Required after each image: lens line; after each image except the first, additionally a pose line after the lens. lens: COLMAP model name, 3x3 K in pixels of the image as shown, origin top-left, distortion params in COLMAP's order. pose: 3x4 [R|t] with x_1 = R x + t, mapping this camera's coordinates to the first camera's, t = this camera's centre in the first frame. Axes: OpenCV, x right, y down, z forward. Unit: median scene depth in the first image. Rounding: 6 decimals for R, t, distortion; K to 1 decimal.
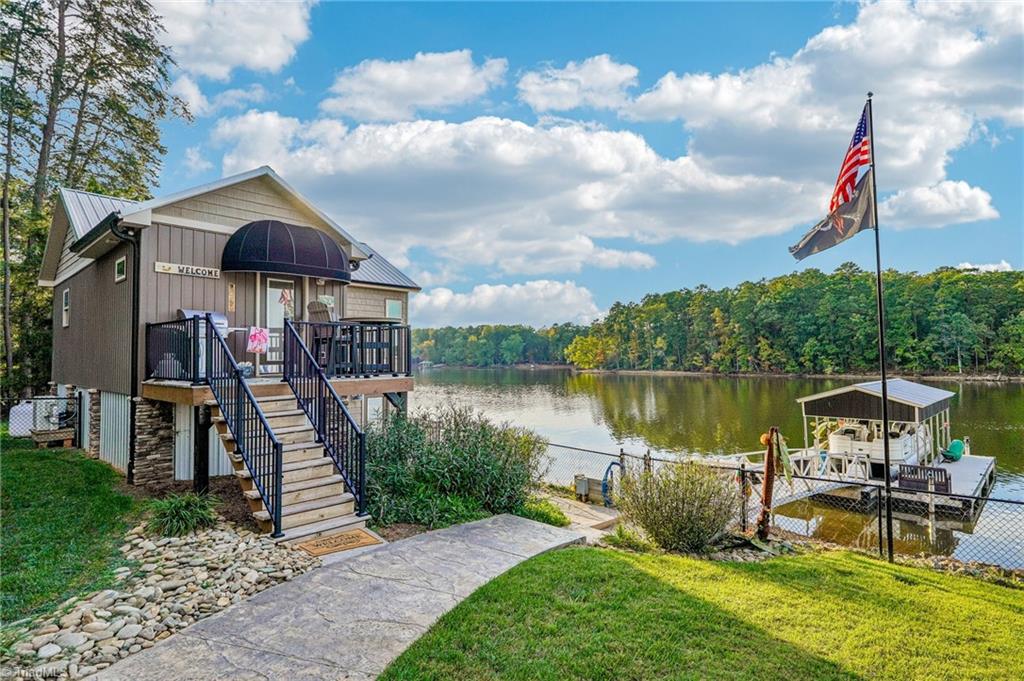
lens RADIAL K [[550.7, 0, 510.1], [0, 550.7, 340.1], [0, 0, 1]] dist [0.001732, 0.000221]
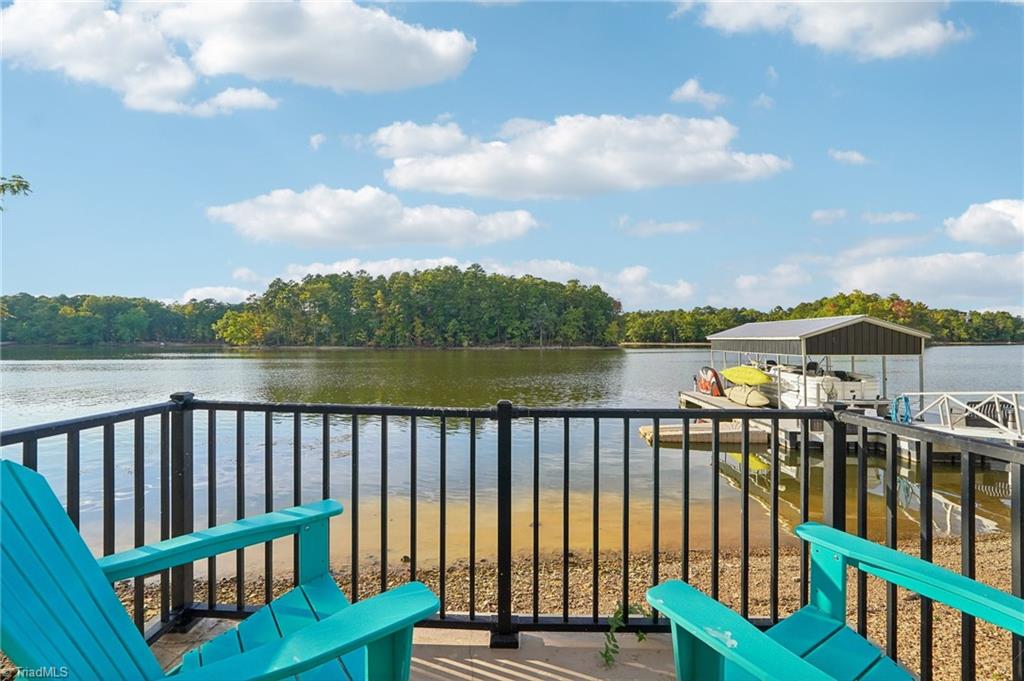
lens RADIAL K [[439.0, 0, 515.9], [0, 439.0, 339.6], [0, 0, 1]] dist [0.001018, 0.000093]
pose [[0.735988, 0.005297, 0.676974, -0.033532], [-0.025485, 0.999477, 0.019886, 0.017929], [-0.676514, -0.031889, 0.735739, 0.129415]]
